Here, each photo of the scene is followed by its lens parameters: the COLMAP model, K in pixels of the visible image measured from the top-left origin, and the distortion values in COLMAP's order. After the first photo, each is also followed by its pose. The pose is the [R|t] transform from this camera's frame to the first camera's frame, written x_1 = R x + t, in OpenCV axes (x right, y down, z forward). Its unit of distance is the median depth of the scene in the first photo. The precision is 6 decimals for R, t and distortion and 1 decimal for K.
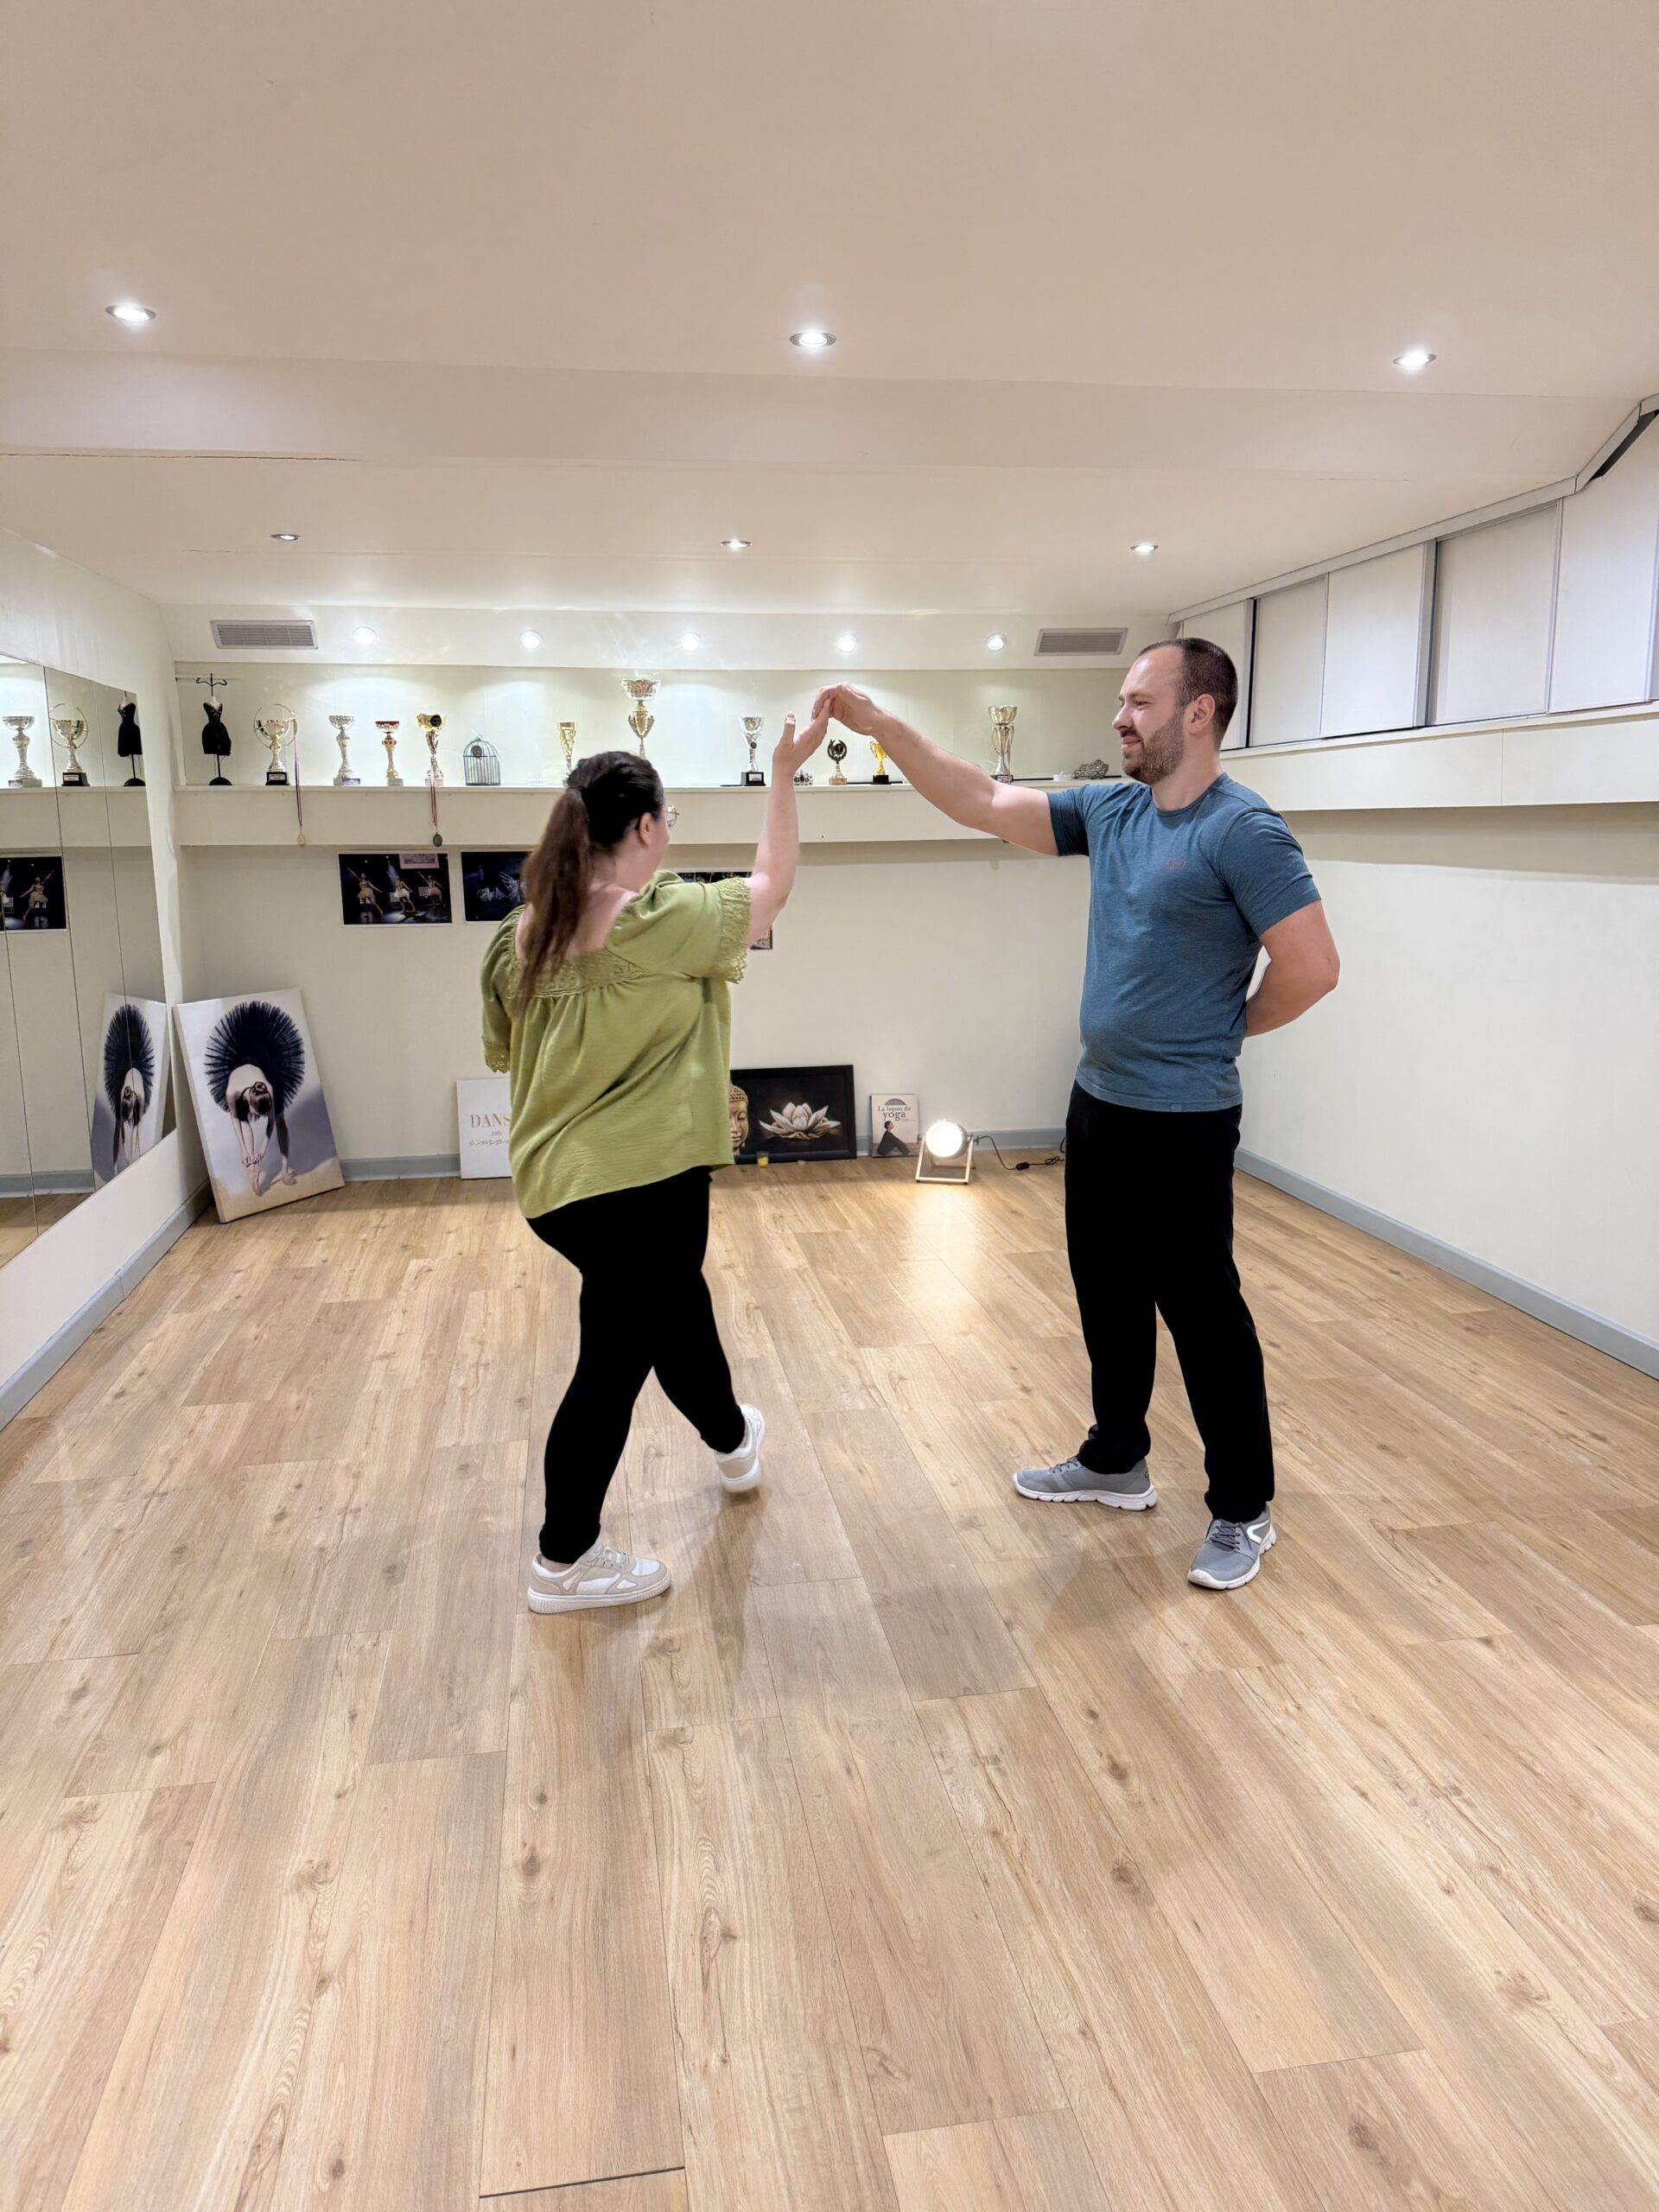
lens RADIAL K [[1526.6, 0, 829.5], [0, 1526.6, 1106.0], [0, 0, 1]] dist [0.128867, -0.236116]
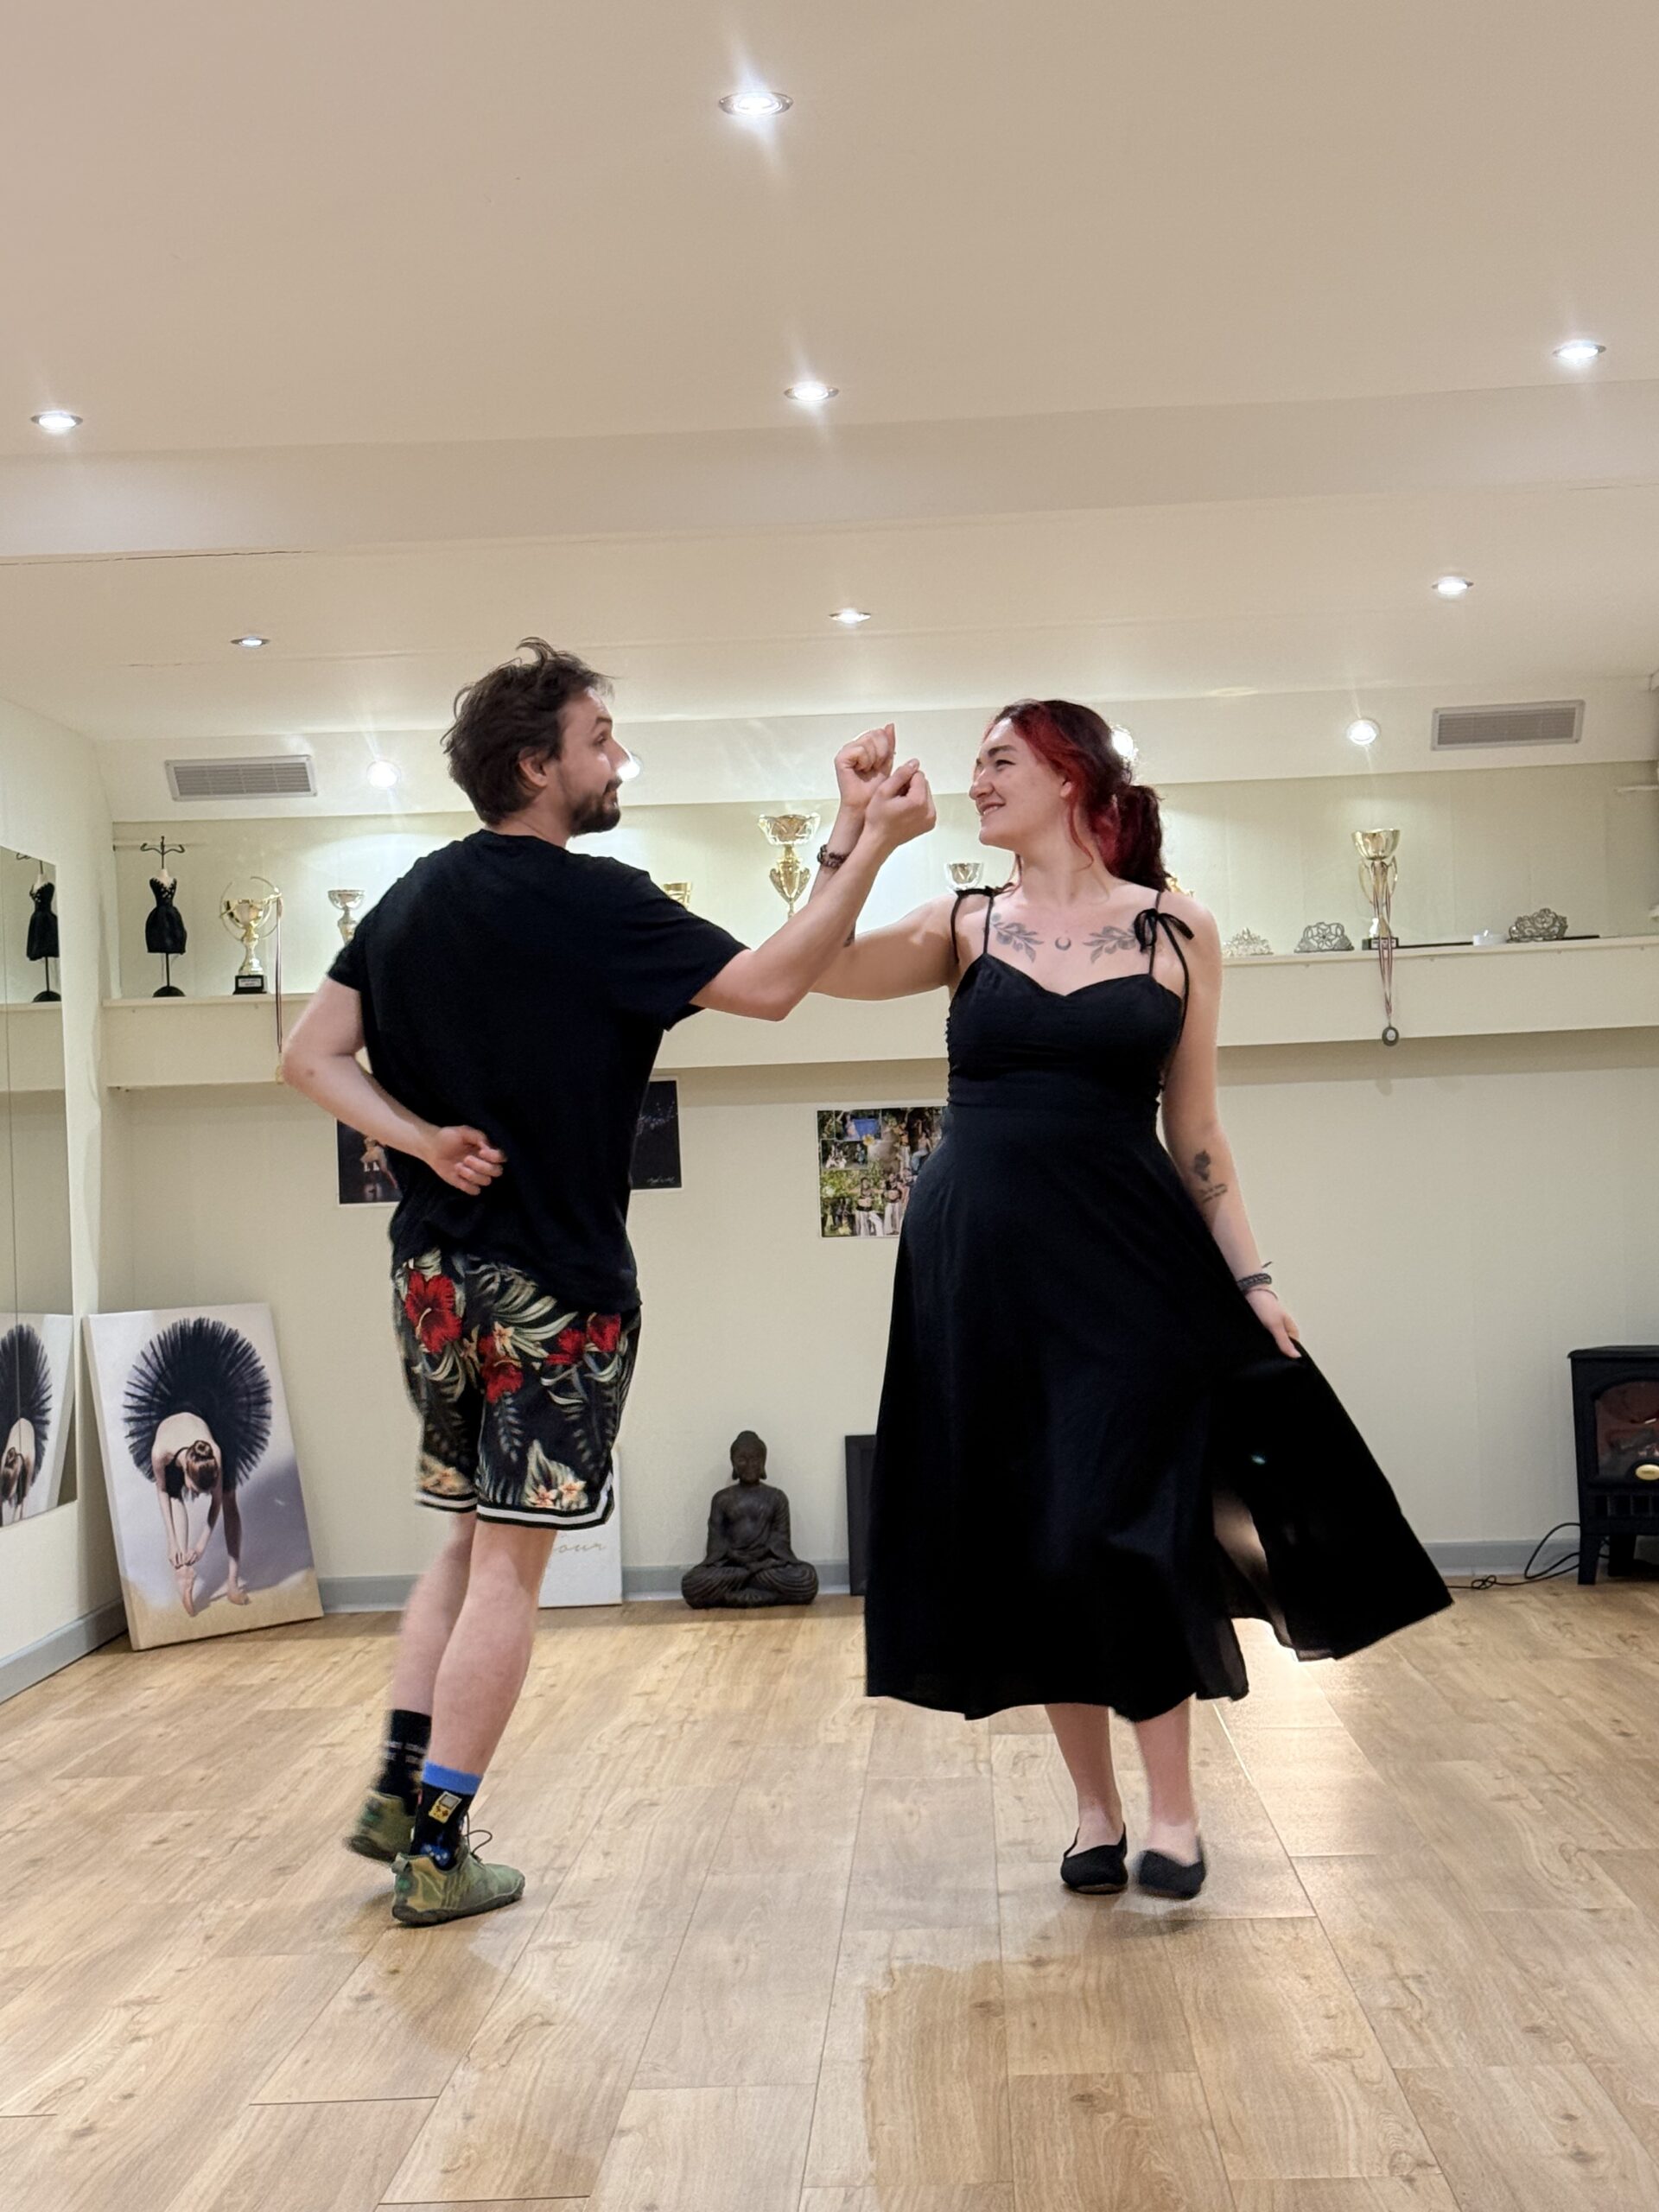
lens RADIAL K [[3504.8, 0, 815.8], [0, 3504.8, 1132.4], [0, 0, 1]] dist [0.163878, -0.180704]
pose [[0.978840, -0.028272, -0.202664, 0.185800], [-0.011389, 0.981347, -0.191908, 0.137966], [0.204309, 0.190156, 0.960260, -0.389325]]
